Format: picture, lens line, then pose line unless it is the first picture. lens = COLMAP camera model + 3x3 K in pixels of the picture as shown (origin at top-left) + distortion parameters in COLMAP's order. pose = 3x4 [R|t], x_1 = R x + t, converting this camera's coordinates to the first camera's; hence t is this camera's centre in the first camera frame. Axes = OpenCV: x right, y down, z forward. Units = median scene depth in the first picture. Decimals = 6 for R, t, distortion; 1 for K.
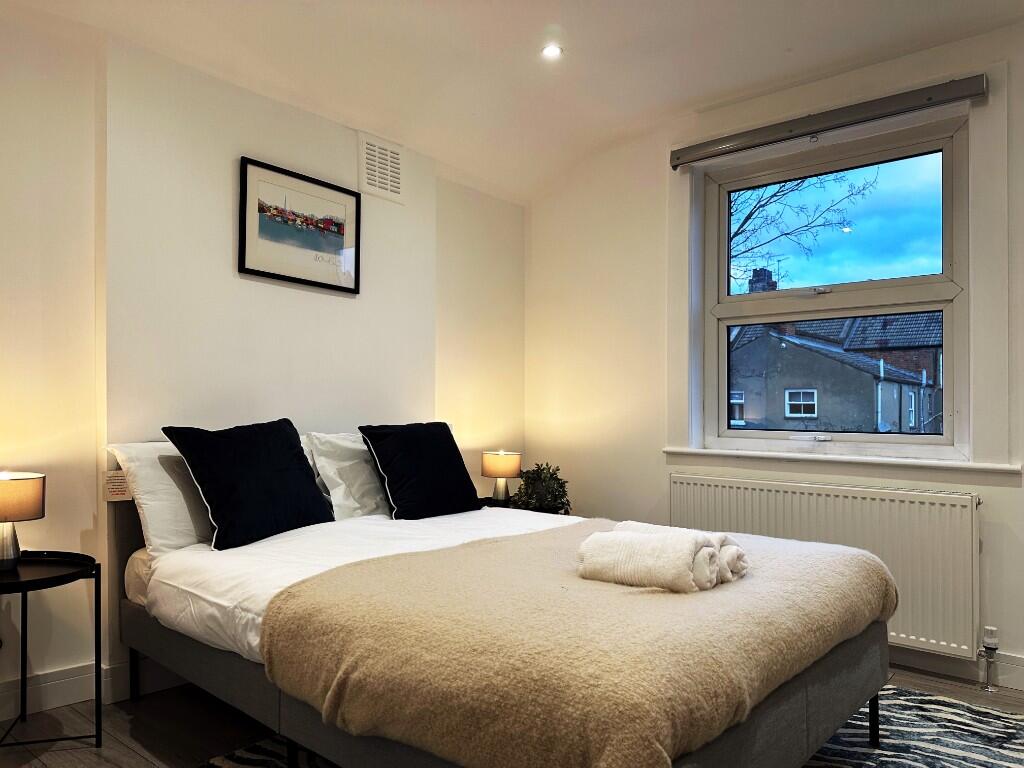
lens RADIAL K [[714.4, 0, 514.5], [0, 714.4, 405.9], [0, 0, 1]] dist [0.037327, -0.020860]
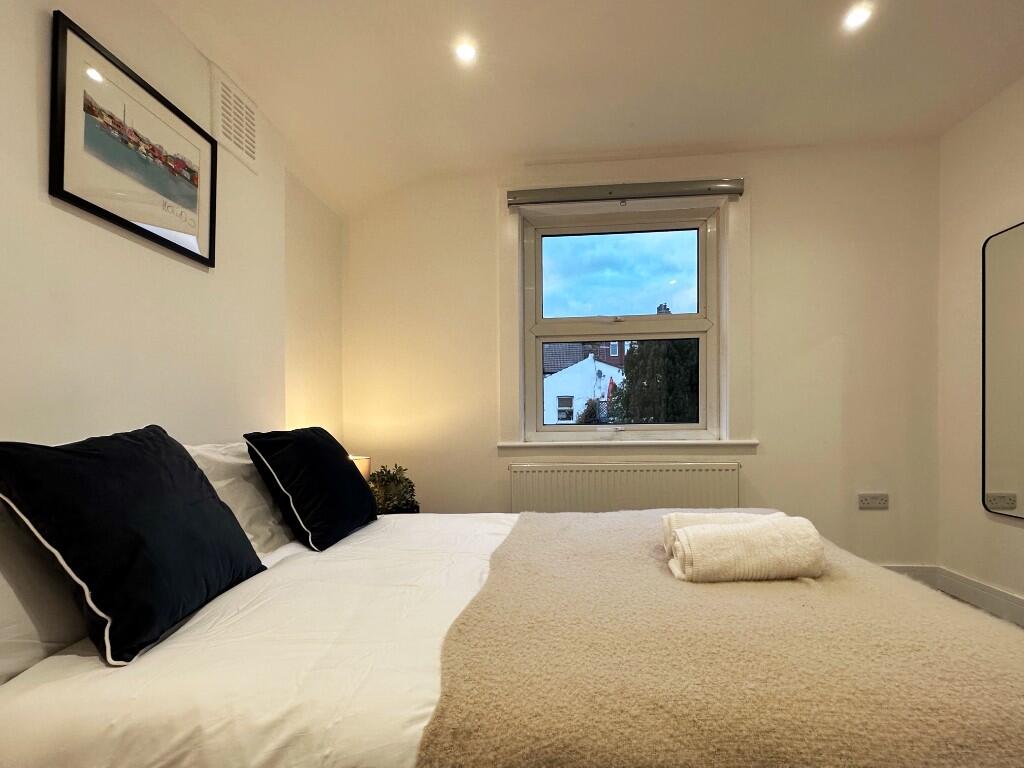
lens RADIAL K [[491.5, 0, 509.8], [0, 491.5, 414.1], [0, 0, 1]] dist [-0.003899, -0.001909]
pose [[0.810175, -0.017776, 0.585919, -0.292959], [0.021150, 0.999776, 0.001087, 0.012427], [-0.585807, 0.011511, 0.810369, 0.398574]]
